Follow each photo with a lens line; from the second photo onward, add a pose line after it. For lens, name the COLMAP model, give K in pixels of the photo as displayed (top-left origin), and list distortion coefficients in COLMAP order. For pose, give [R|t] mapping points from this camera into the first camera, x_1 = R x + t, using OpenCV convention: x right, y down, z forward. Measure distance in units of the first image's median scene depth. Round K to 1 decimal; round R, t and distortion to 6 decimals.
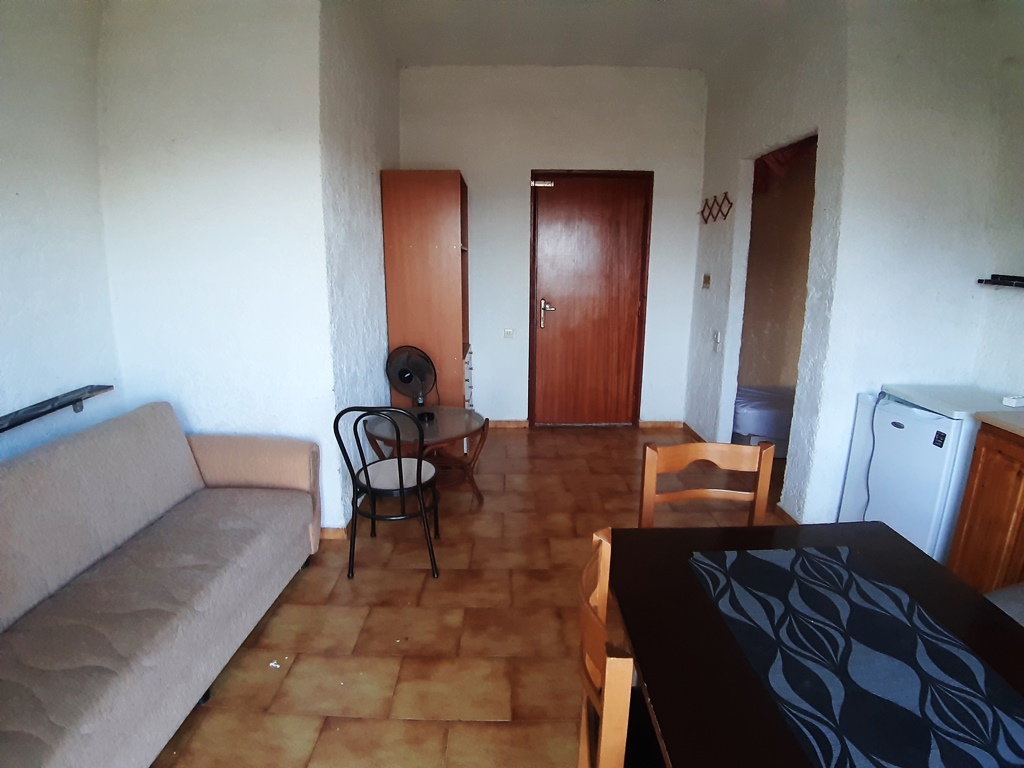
lens RADIAL K [[536.9, 0, 510.8], [0, 536.9, 405.4], [0, 0, 1]] dist [-0.113739, 0.001483]
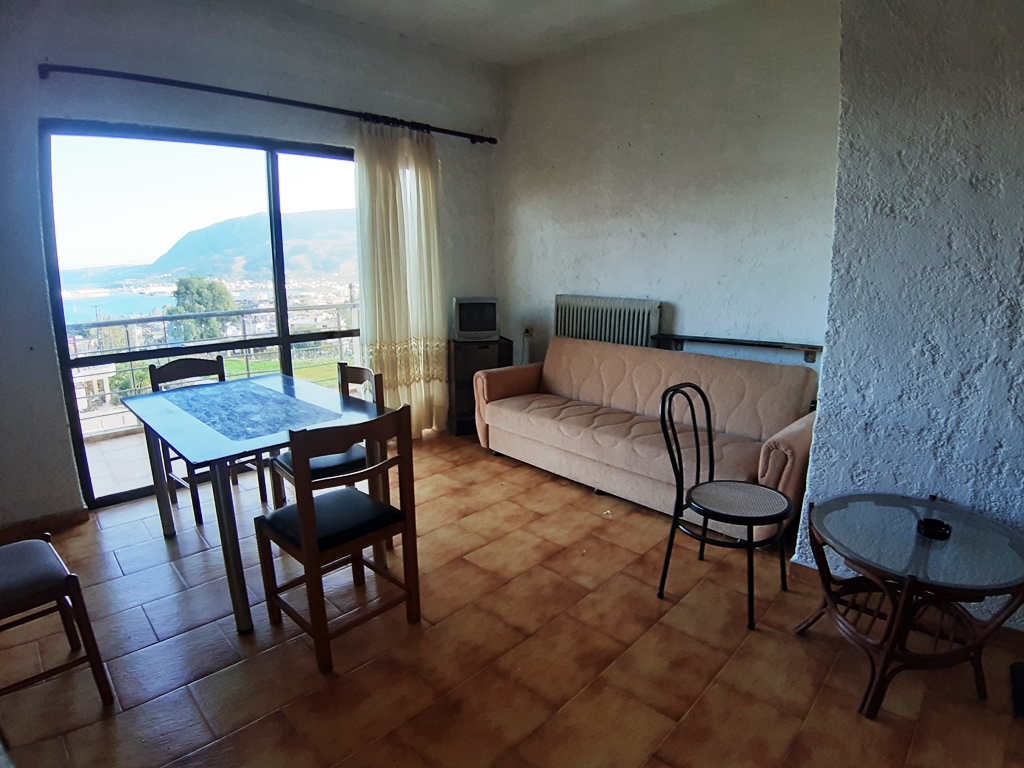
lens RADIAL K [[536.9, 0, 519.8], [0, 536.9, 392.0], [0, 0, 1]] dist [-0.113739, 0.001483]
pose [[-0.695279, 0.156227, -0.701556, 0.302643], [-0.177173, 0.908717, 0.377947, -0.144441], [0.696561, 0.387075, -0.604132, 0.636378]]
